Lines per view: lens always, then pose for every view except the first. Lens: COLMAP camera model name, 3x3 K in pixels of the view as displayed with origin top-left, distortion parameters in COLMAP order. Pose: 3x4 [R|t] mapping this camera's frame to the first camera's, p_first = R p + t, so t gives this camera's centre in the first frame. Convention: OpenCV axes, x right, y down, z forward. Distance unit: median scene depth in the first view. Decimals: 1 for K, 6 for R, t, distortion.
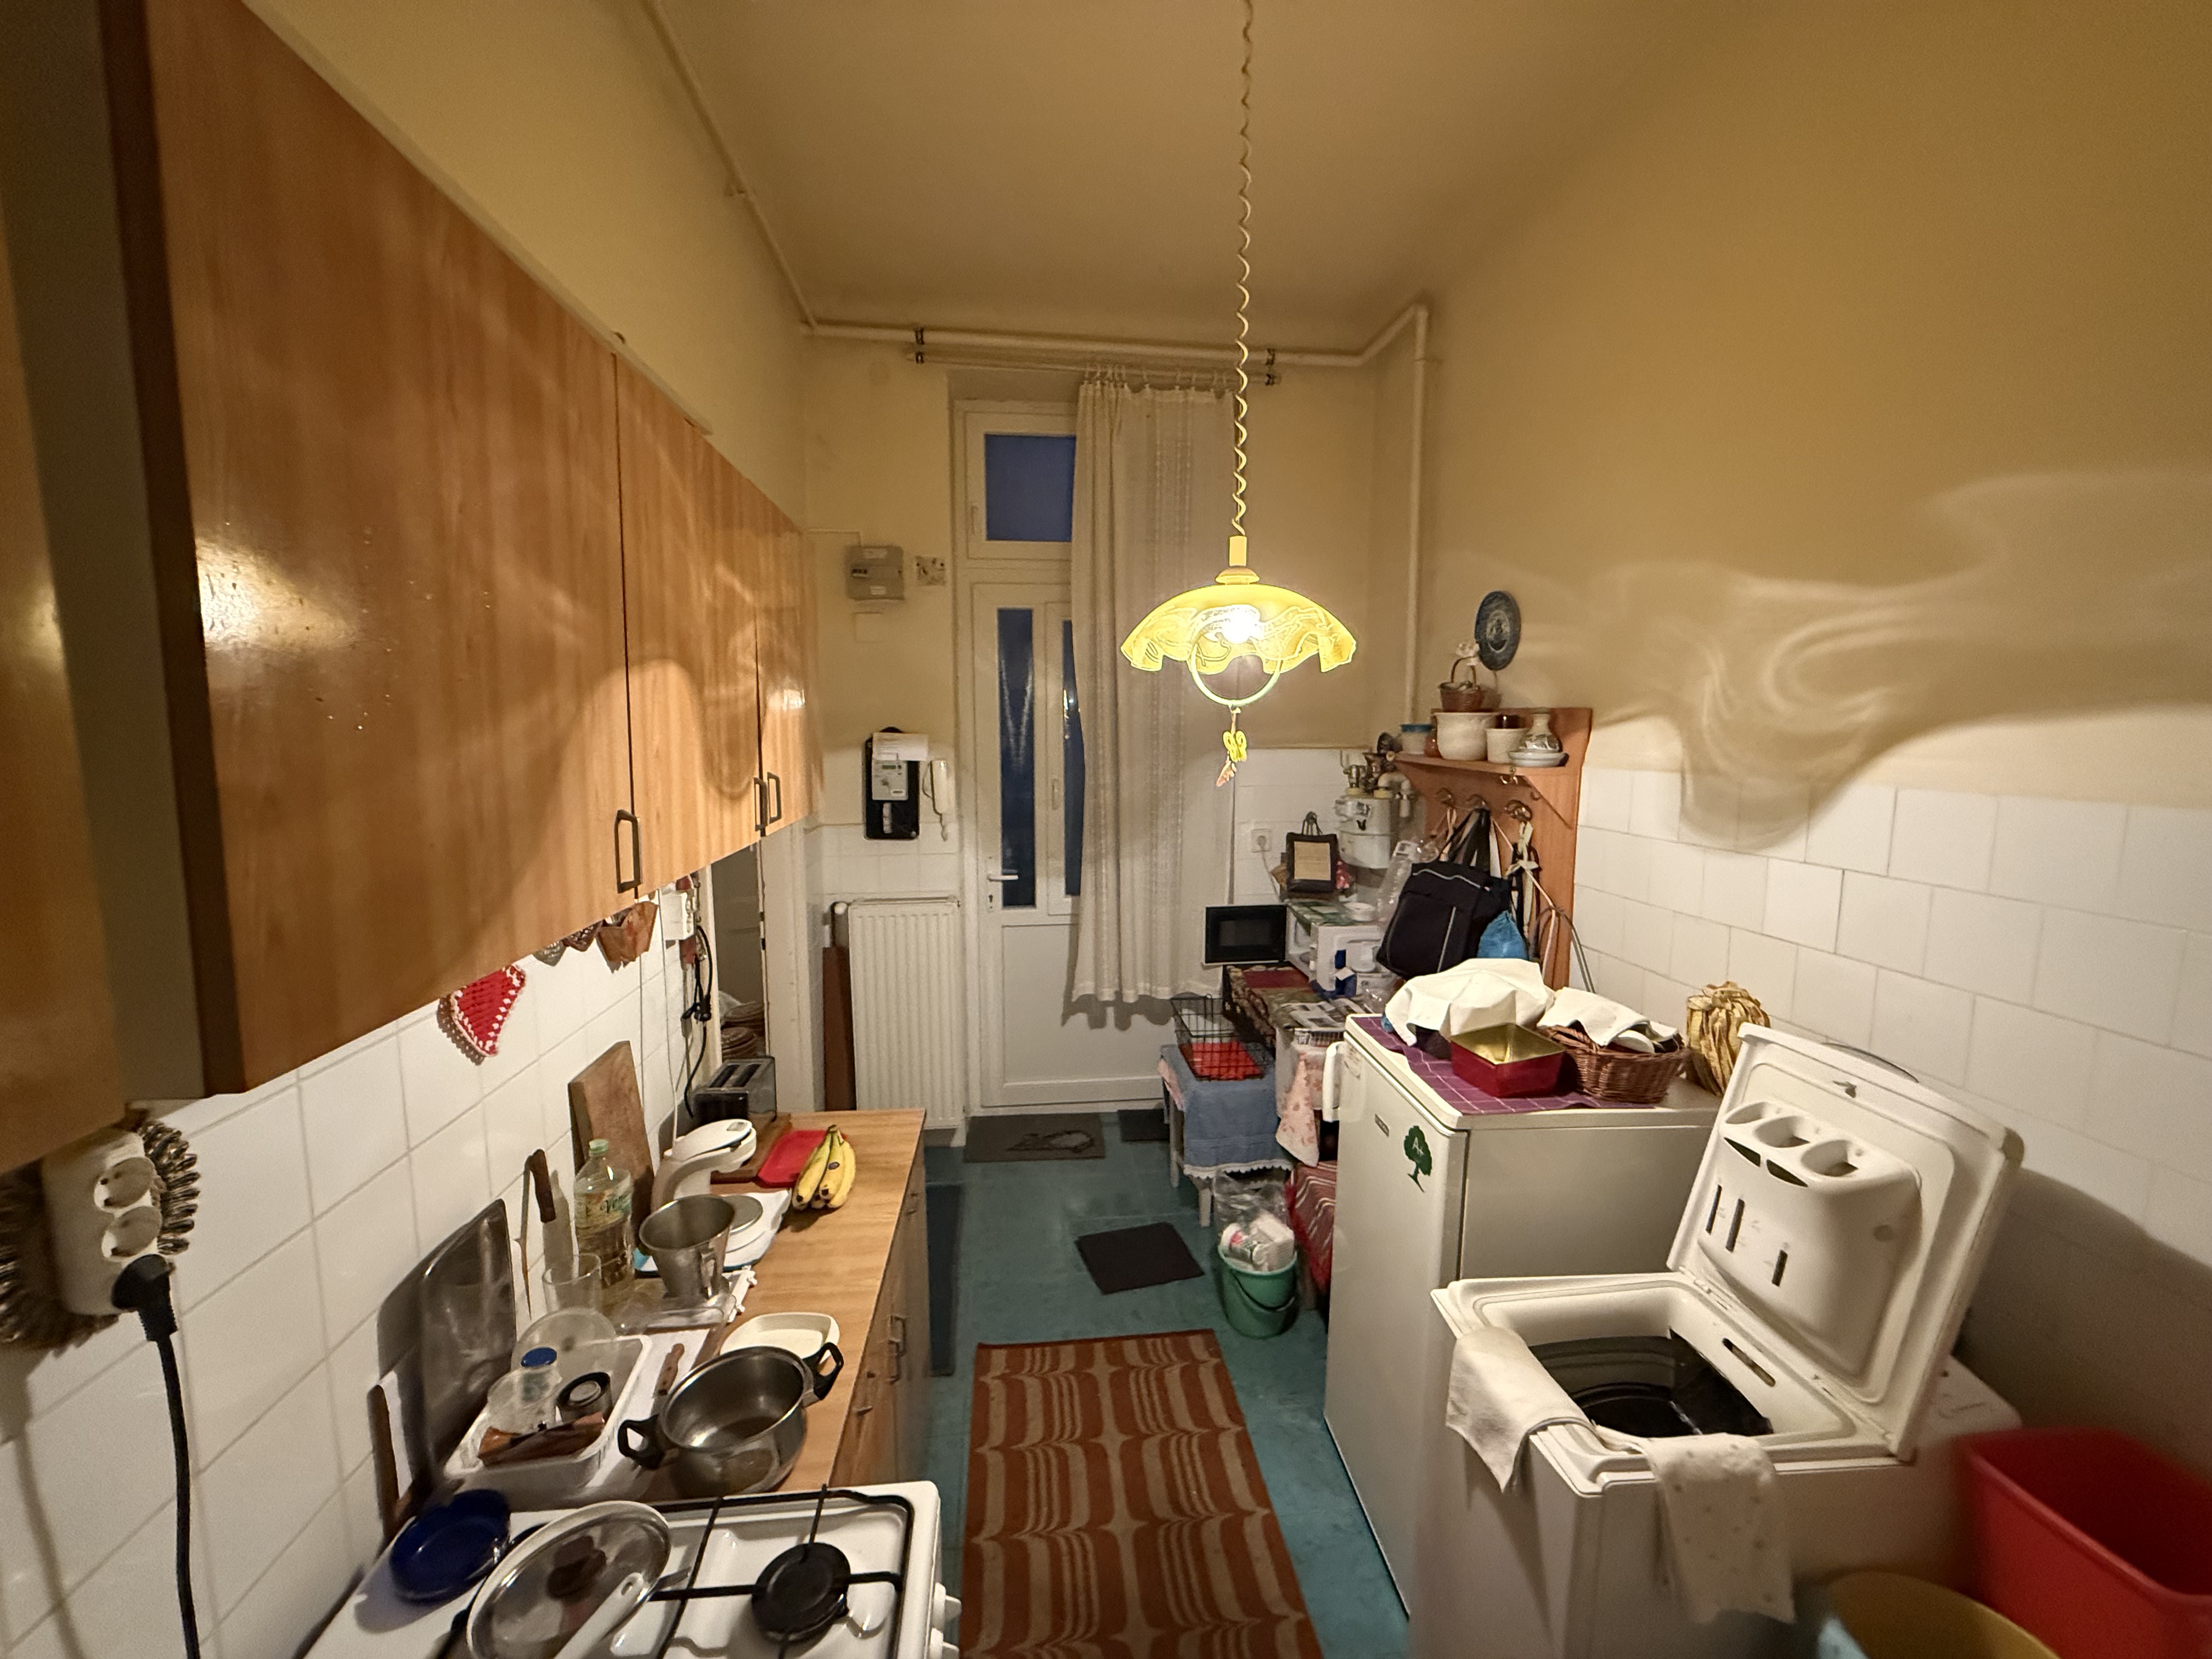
lens RADIAL K [[883.6, 0, 1098.1], [0, 883.6, 822.8], [0, 0, 1]] dist [0.001432, 0.000521]
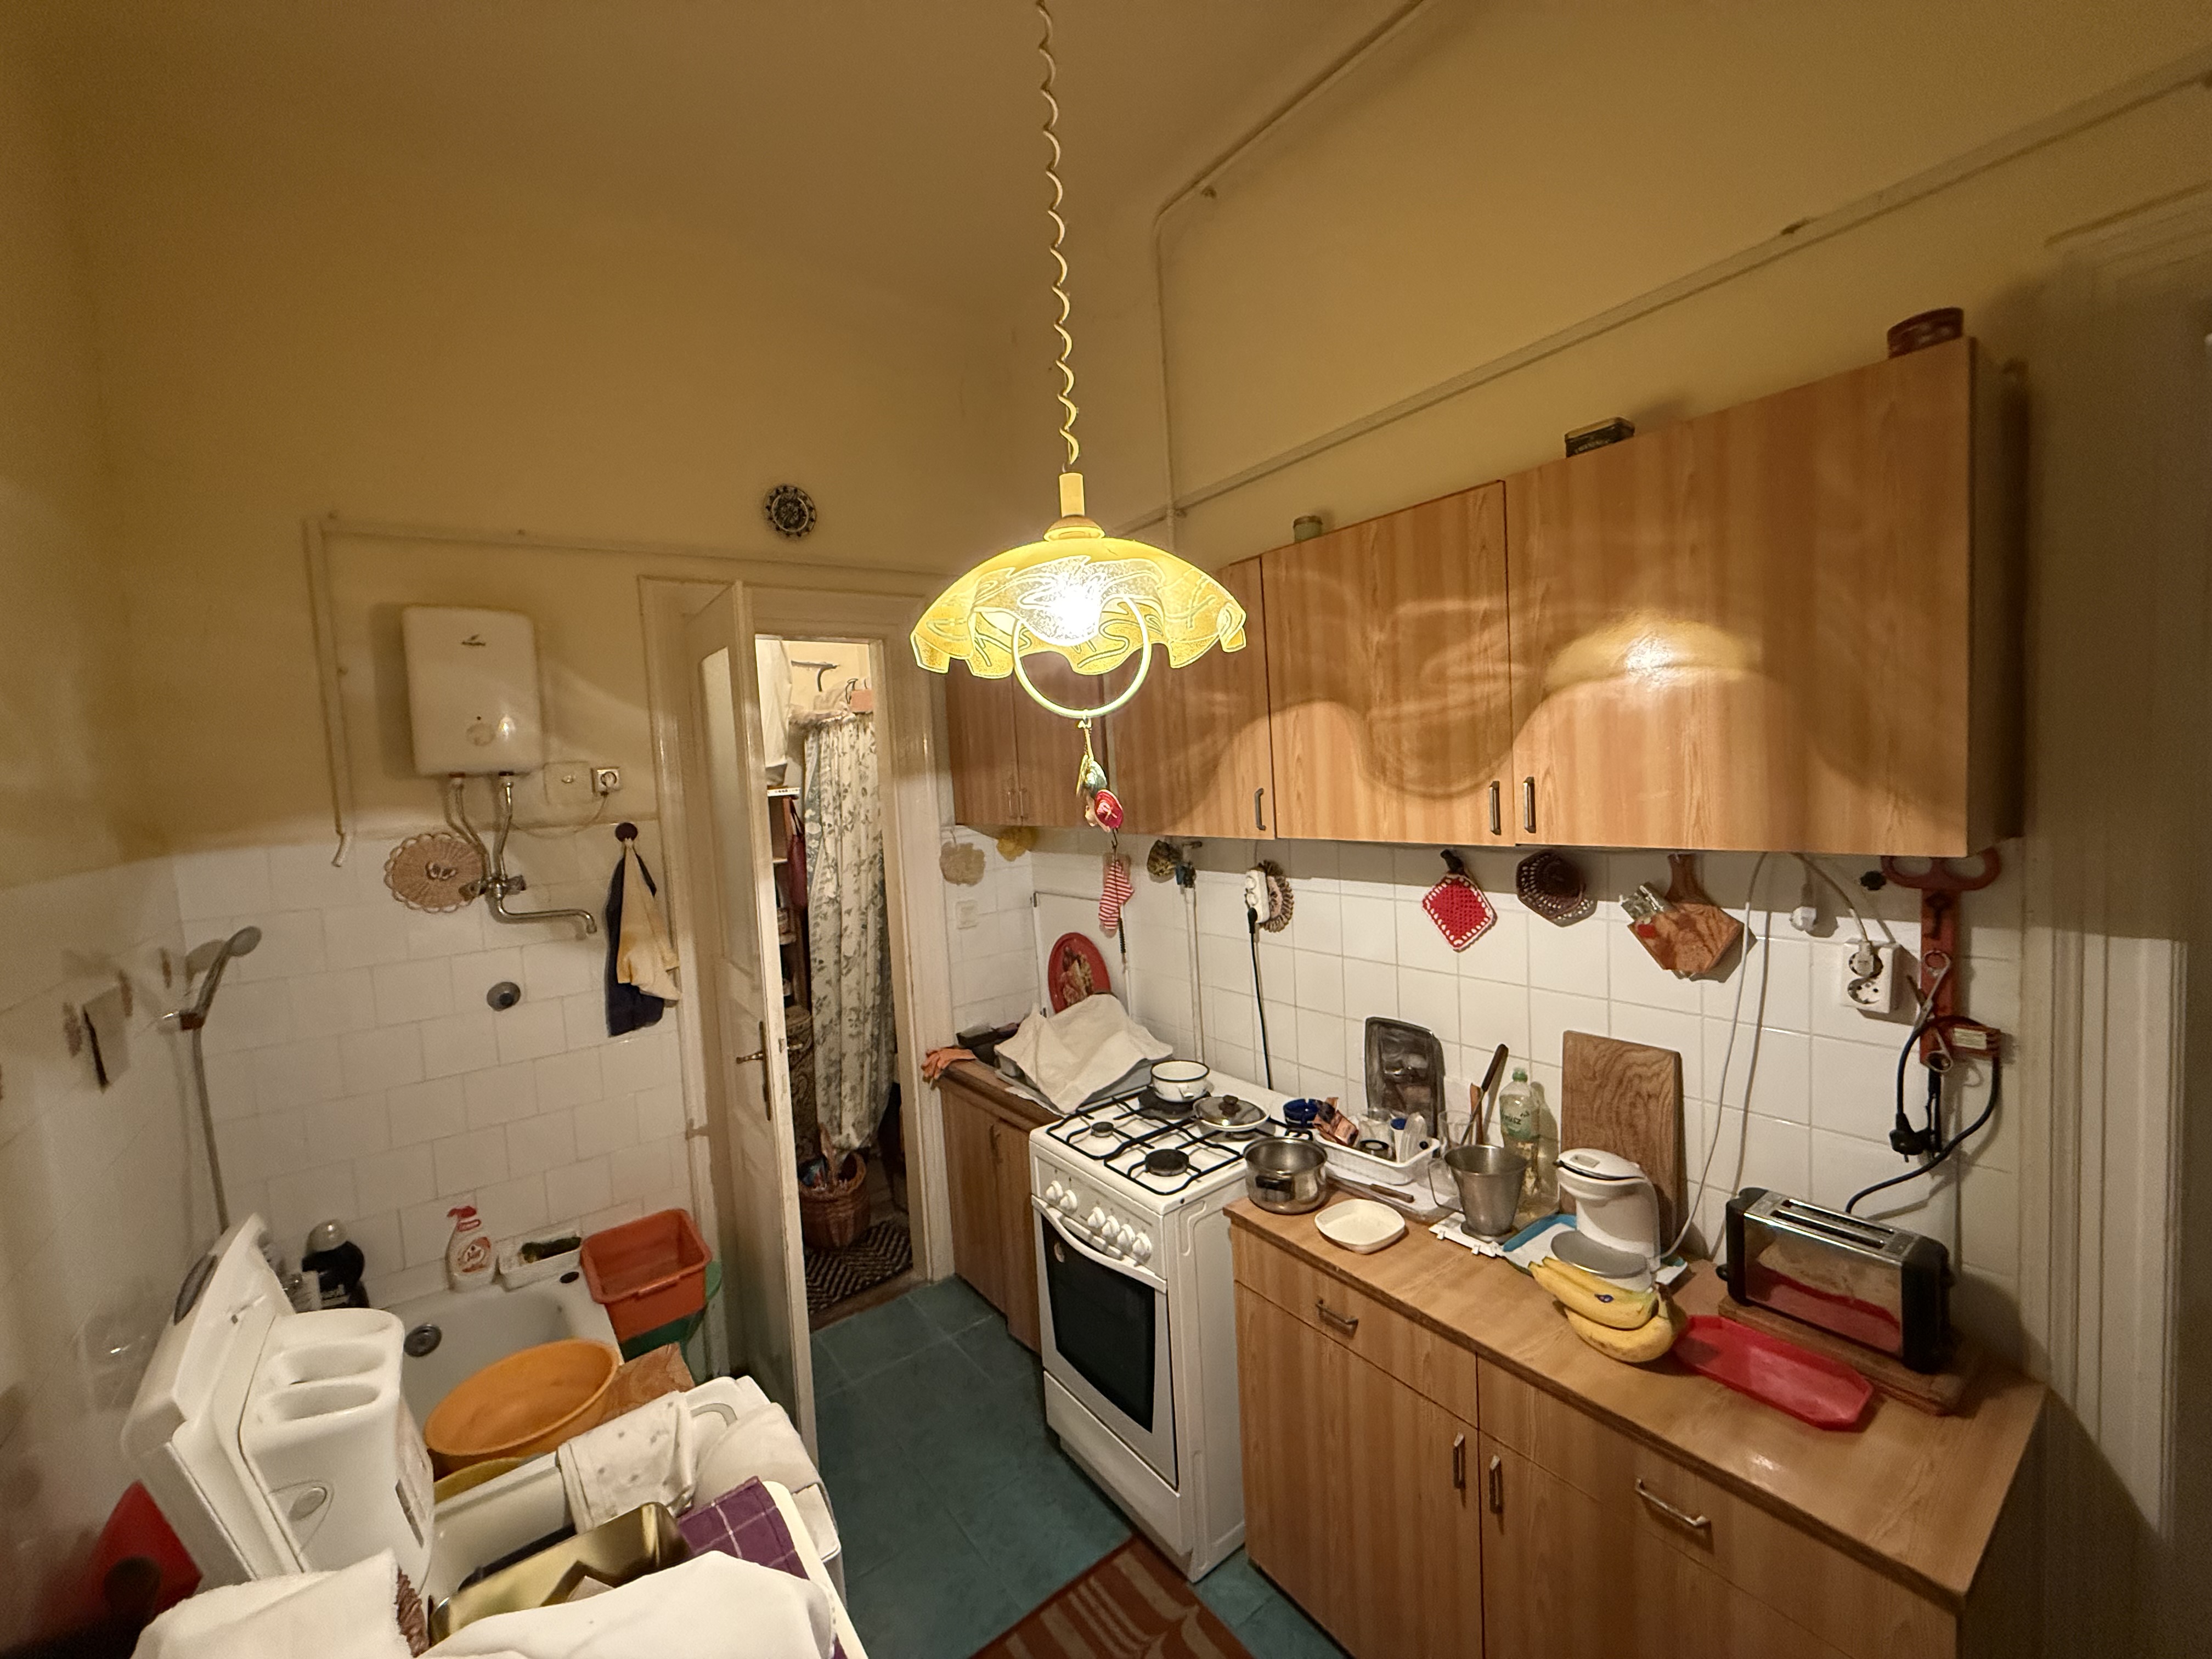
lens RADIAL K [[883.6, 0, 1098.1], [0, 883.6, 822.8], [0, 0, 1]] dist [0.001432, 0.000521]
pose [[-0.856253, 0.079927, -0.510336, 0.935857], [-0.001821, 0.987484, 0.157711, -0.296688], [0.516554, 0.135969, -0.845390, 2.967802]]
